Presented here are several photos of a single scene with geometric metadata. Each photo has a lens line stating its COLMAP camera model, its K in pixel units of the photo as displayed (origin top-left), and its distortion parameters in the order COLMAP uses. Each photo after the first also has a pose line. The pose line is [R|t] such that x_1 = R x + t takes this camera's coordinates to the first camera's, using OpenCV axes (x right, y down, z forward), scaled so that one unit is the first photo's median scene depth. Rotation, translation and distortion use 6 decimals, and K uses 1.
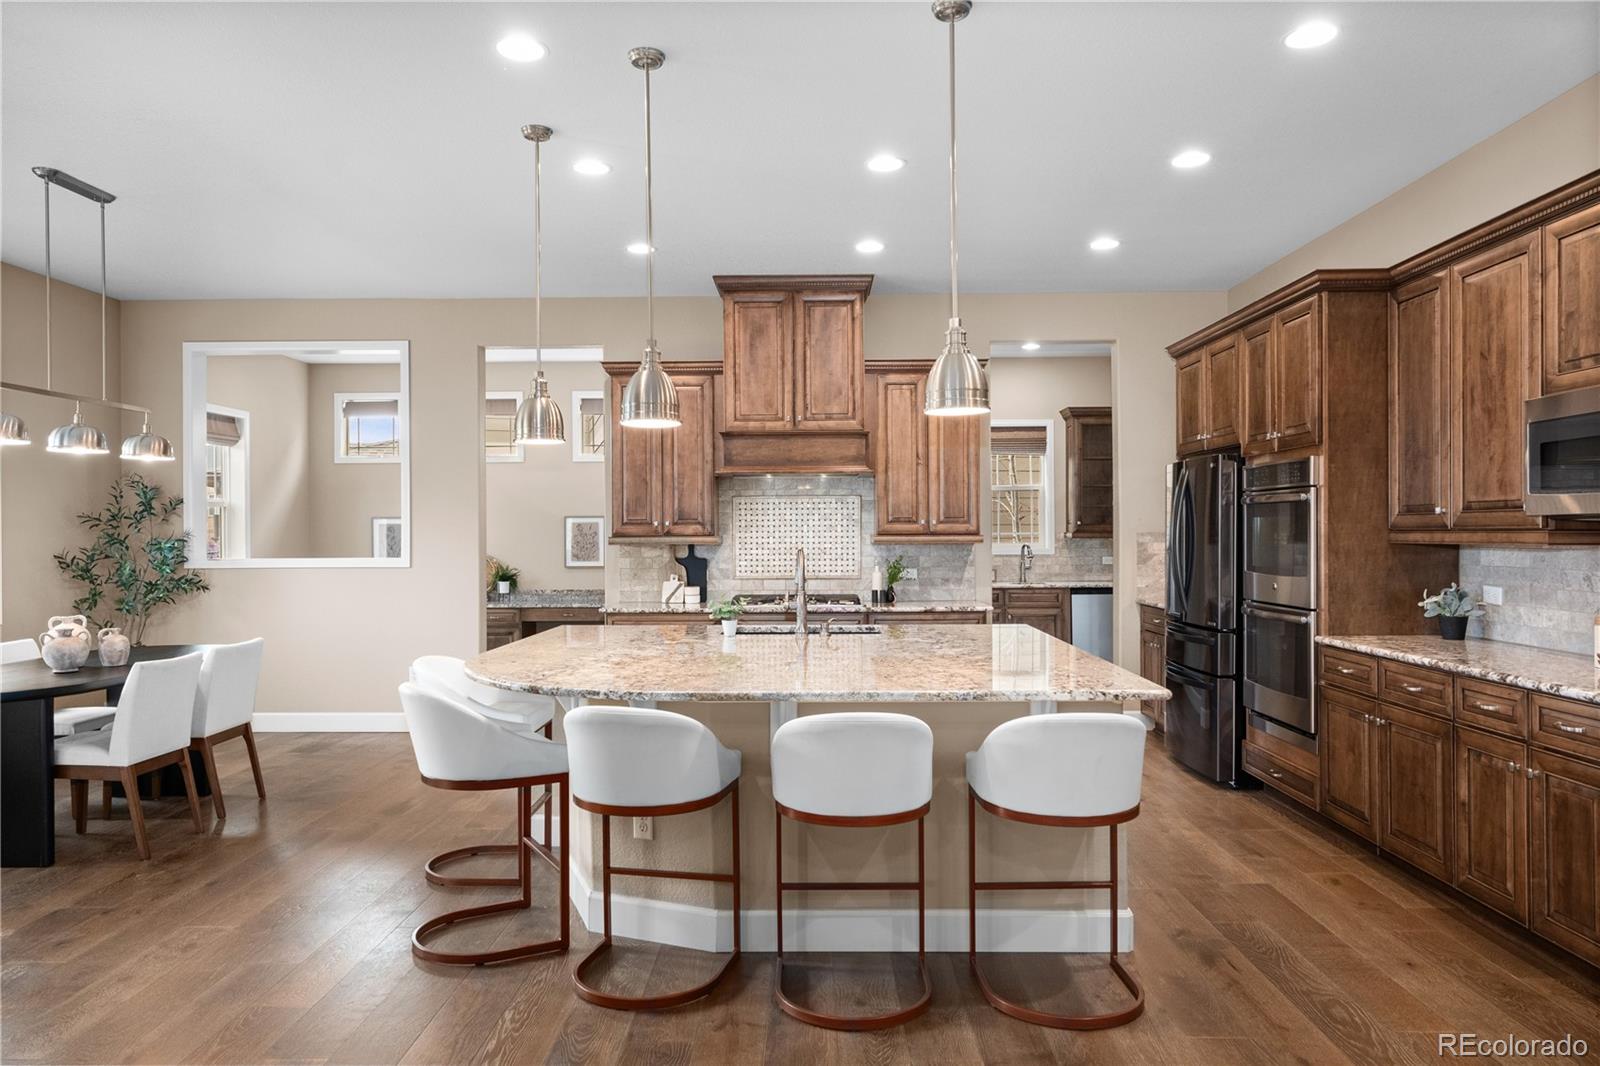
lens RADIAL K [[1046.1, 0, 795.8], [0, 1046.1, 533.5], [0, 0, 1]] dist [-0.008726, 0.011036]
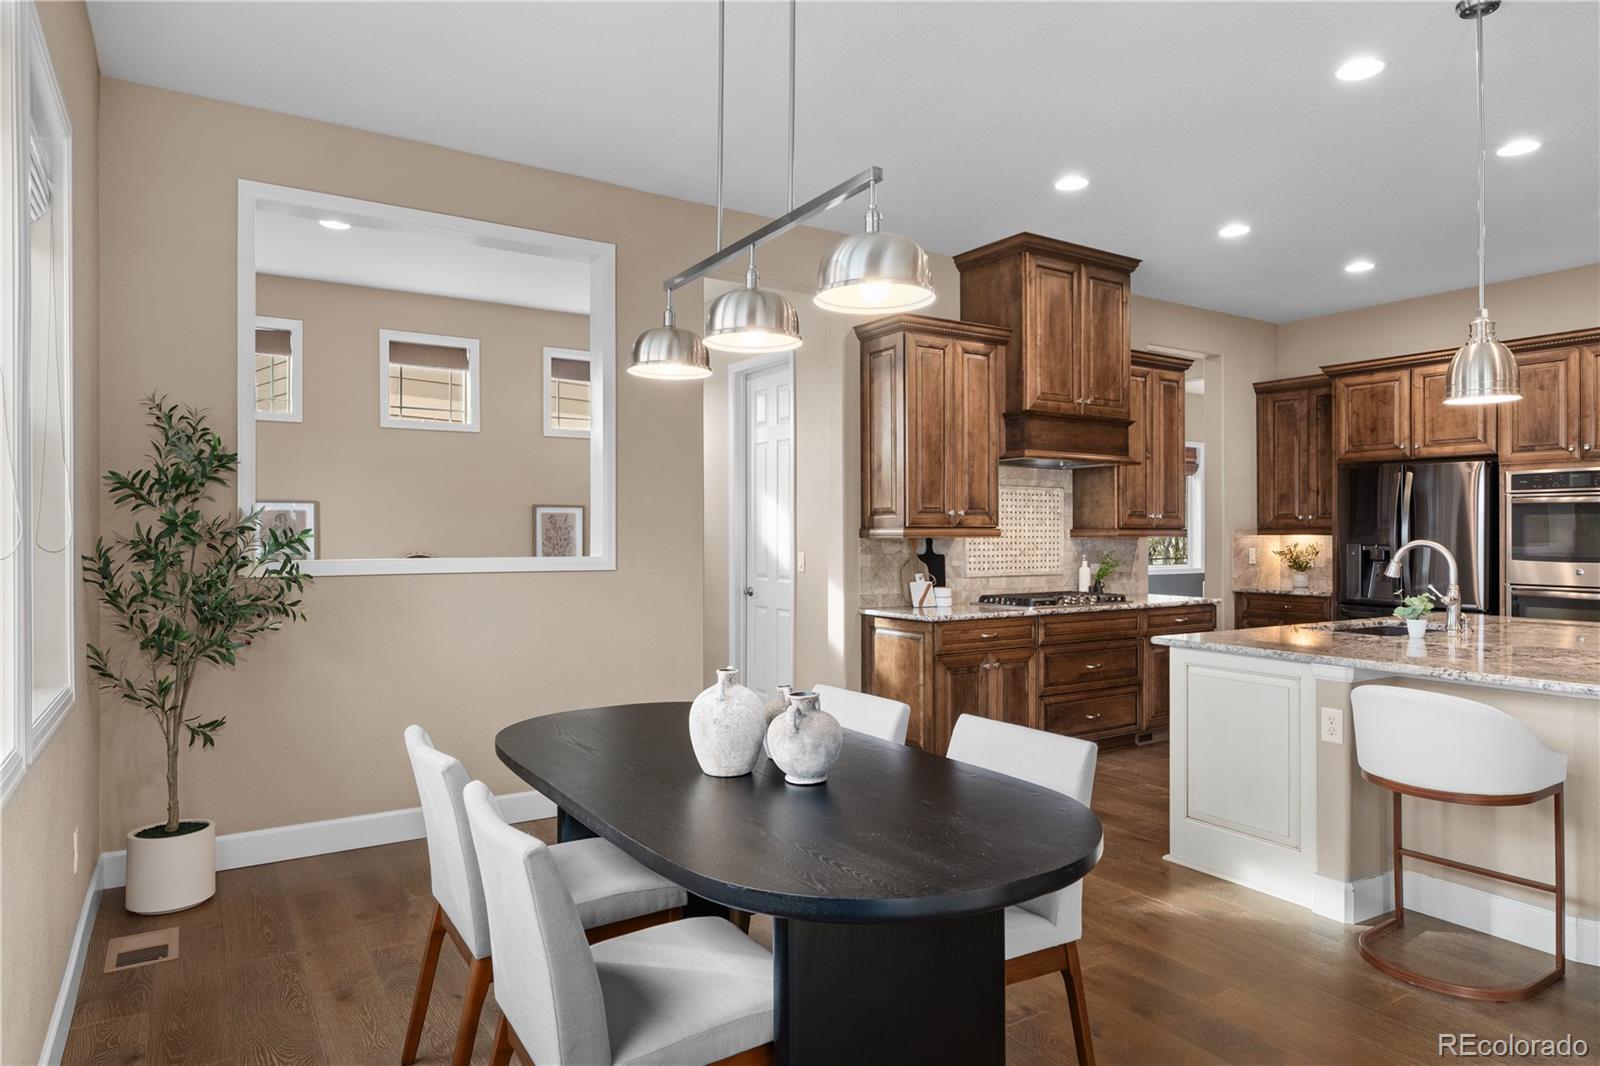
lens RADIAL K [[951.4, 0, 798.3], [0, 951.4, 532.6], [0, 0, 1]] dist [-0.007014, 0.002484]
pose [[0.831735, 0.006994, 0.555129, -0.681353], [-0.004292, 0.999972, -0.006168, 0.011988], [-0.555157, 0.002747, 0.831741, 0.445509]]
